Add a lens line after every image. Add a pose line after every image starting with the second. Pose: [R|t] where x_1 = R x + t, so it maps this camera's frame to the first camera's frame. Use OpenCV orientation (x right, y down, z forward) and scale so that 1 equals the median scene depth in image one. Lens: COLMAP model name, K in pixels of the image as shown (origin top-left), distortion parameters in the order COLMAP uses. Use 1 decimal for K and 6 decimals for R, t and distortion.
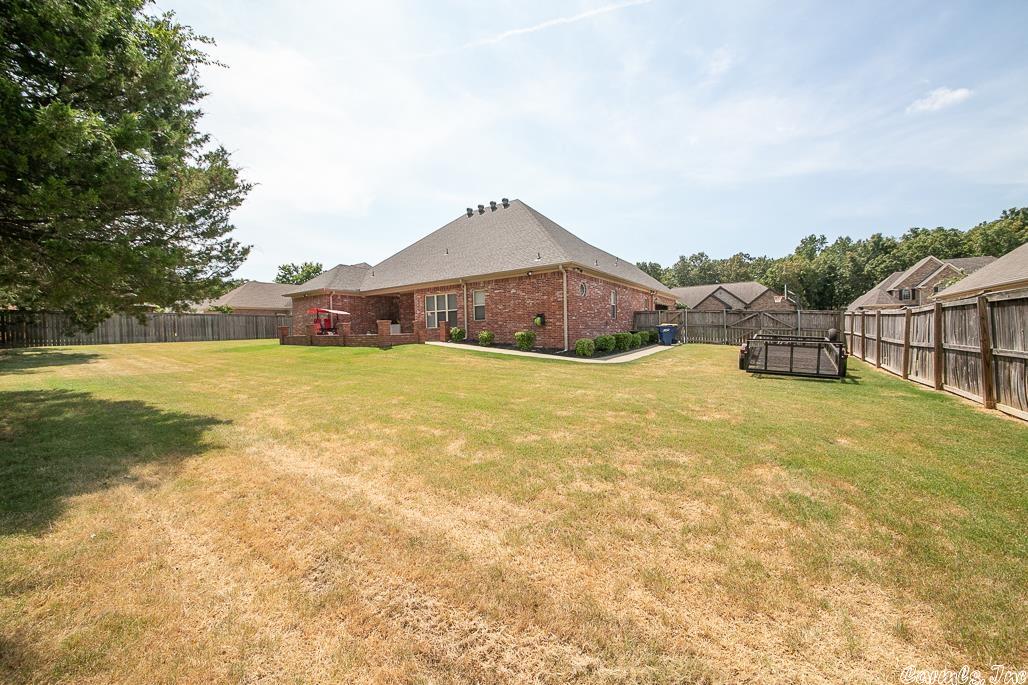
lens RADIAL K [[362.4, 0, 514.0], [0, 362.4, 342.5], [0, 0, 1]] dist [0.000122, 0.000004]
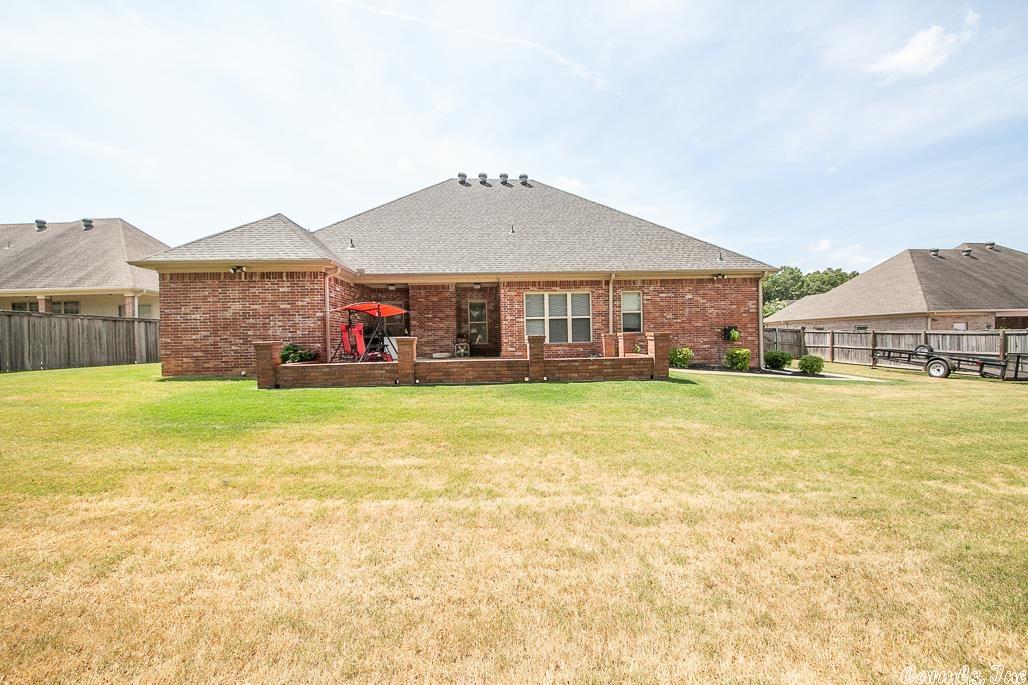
lens RADIAL K [[367.1, 0, 512.6], [0, 367.1, 338.9], [0, 0, 1]] dist [0.020374, -0.016761]
pose [[0.775991, 0.000674, 0.630743, -0.687243], [0.024660, 0.999202, -0.031407, -0.029366], [-0.630261, 0.039926, 0.775356, 0.535103]]
